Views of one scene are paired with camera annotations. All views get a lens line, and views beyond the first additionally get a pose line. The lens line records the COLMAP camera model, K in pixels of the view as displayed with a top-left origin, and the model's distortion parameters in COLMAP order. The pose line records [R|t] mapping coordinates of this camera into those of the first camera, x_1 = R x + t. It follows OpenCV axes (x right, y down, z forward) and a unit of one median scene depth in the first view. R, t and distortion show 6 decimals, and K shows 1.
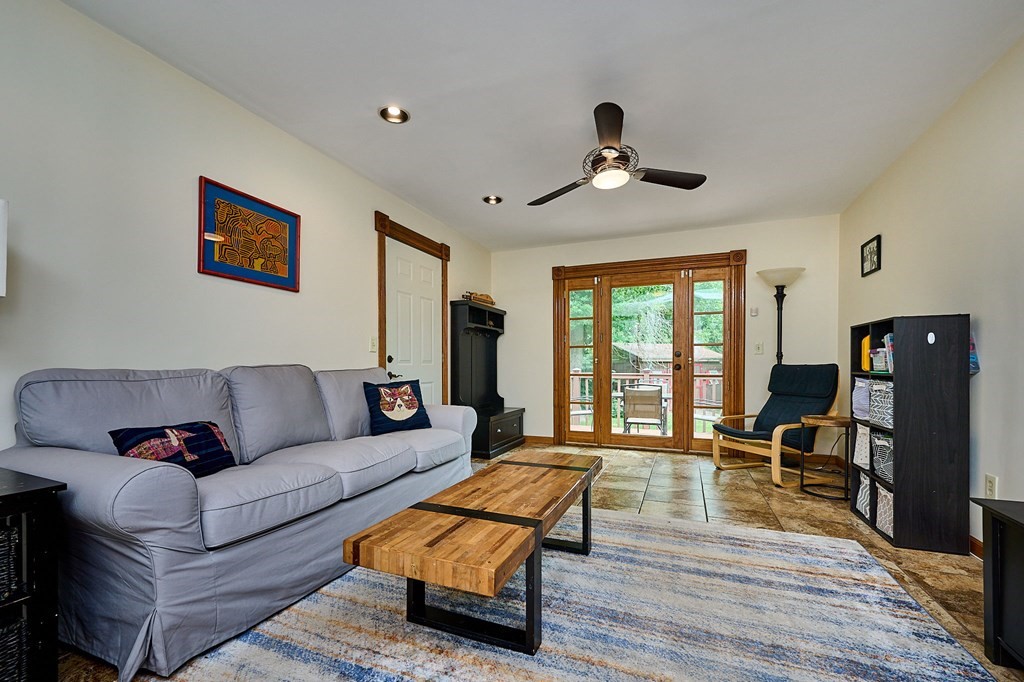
lens RADIAL K [[423.9, 0, 511.4], [0, 423.9, 367.2], [0, 0, 1]] dist [-0.000371, -0.000028]
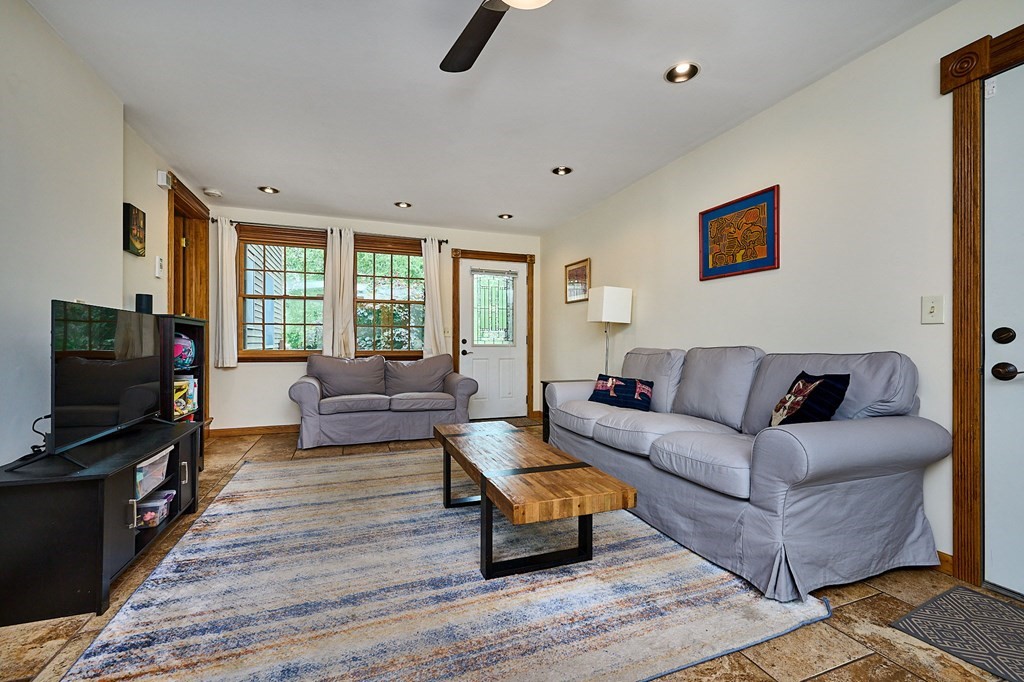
lens RADIAL K [[436.0, 0, 512.0], [0, 436.0, 341.0], [0, 0, 1]] dist [0.000197, 0.000078]
pose [[-0.731974, -0.003543, -0.681323, 0.653939], [-0.002618, 0.999994, -0.002388, -0.016594], [0.681328, 0.000036, -0.731979, 1.497235]]
